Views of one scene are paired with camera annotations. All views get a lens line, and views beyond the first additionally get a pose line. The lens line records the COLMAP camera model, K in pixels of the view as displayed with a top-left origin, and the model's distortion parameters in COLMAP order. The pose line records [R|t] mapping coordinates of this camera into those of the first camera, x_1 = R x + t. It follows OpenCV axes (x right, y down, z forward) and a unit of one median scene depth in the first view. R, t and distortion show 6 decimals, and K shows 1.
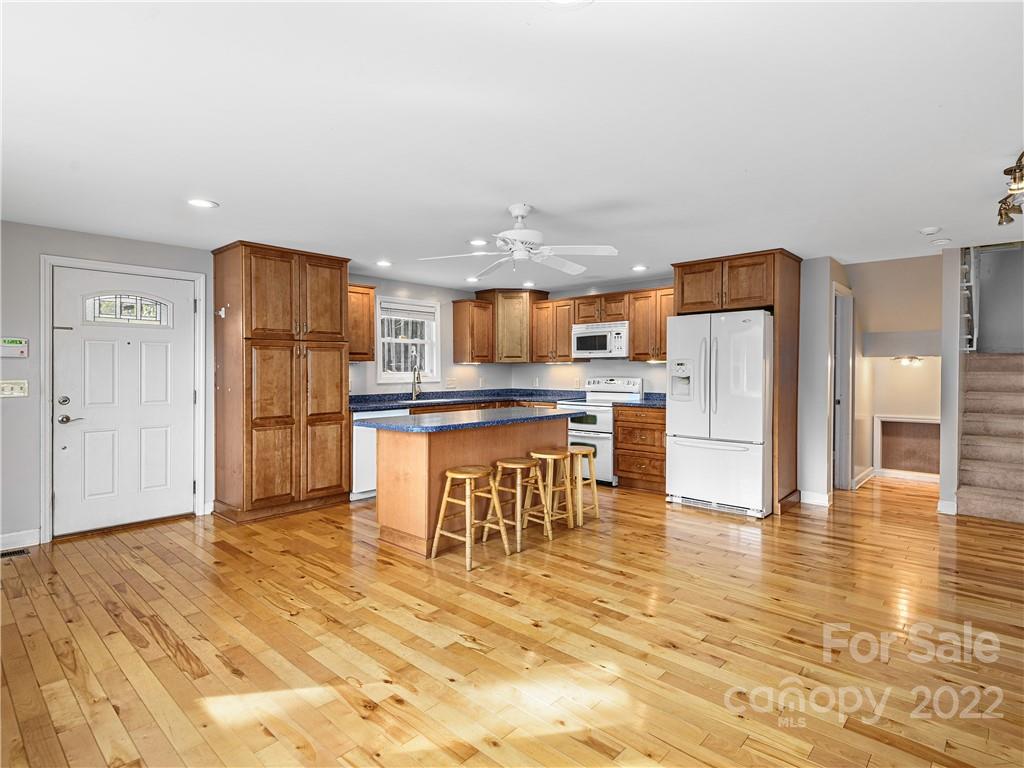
lens RADIAL K [[476.2, 0, 465.3], [0, 476.2, 386.4], [0, 0, 1]] dist [-0.000004, 0.000025]
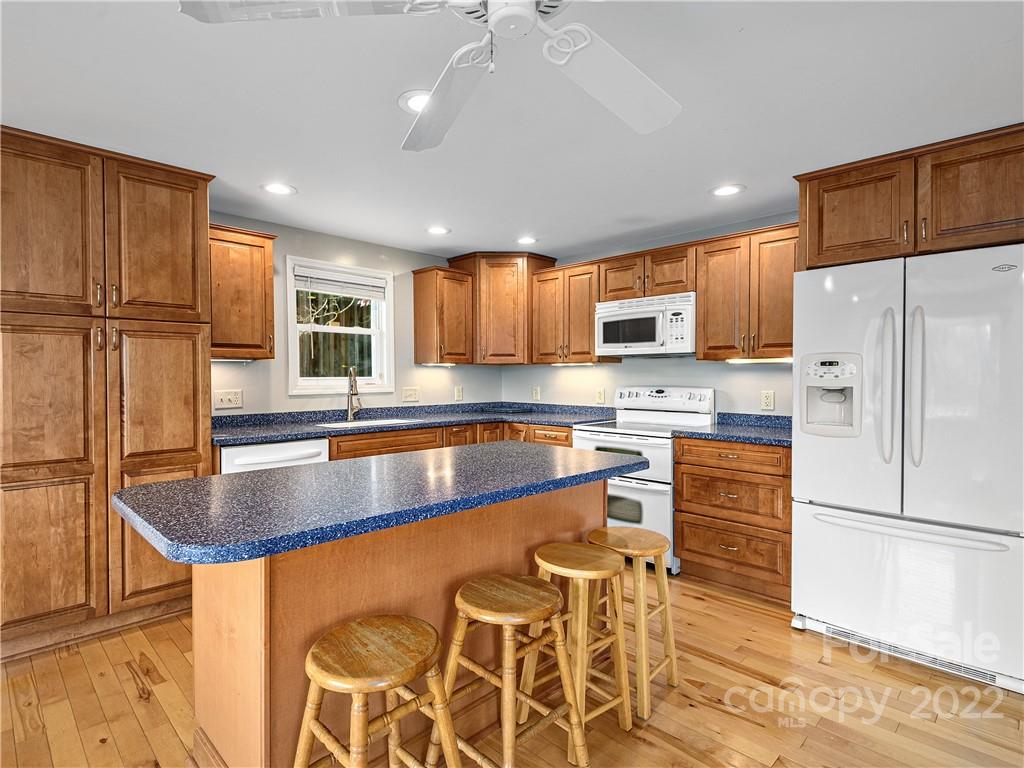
lens RADIAL K [[540.5, 0, 512.0], [0, 540.5, 384.0], [0, 0, 1]] dist [0.042918, 0.000300]
pose [[0.993858, 0.002053, 0.110641, 0.038152], [0.000042, 0.999821, -0.018930, -0.009512], [-0.110660, 0.018819, 0.993680, 0.324451]]
